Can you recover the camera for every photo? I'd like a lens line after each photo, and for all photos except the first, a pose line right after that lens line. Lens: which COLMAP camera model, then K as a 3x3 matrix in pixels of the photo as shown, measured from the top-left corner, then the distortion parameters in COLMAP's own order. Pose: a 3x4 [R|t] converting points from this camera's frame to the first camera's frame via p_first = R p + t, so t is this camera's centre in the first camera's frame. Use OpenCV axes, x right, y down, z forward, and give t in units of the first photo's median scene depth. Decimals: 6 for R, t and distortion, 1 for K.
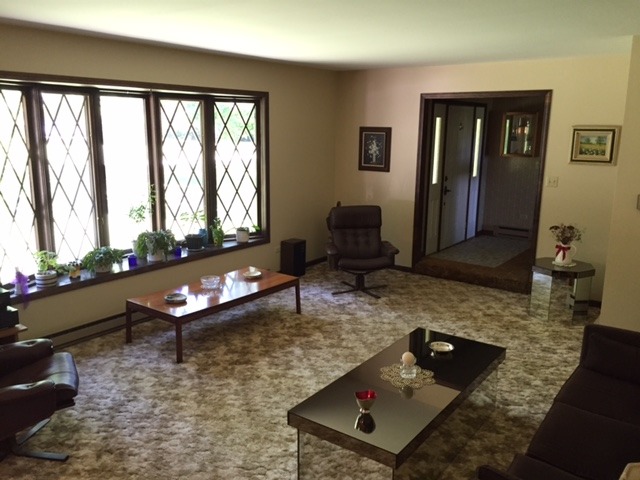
lens RADIAL K [[551.3, 0, 319.3], [0, 551.3, 239.7], [0, 0, 1]] dist [0.128014, -0.200502]
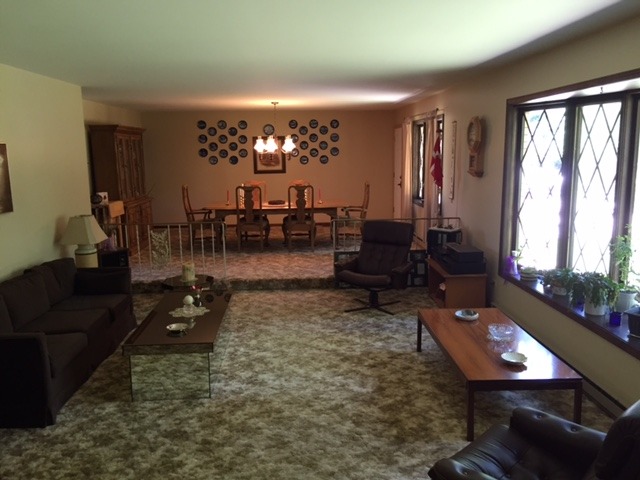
lens RADIAL K [[551.3, 0, 319.3], [0, 551.3, 239.7], [0, 0, 1]] dist [0.128014, -0.200502]
pose [[-0.773931, 0.113684, -0.622983, 0.549141], [-0.112902, 0.943224, 0.312381, -0.304092], [0.623125, 0.312098, -0.717154, 1.540546]]
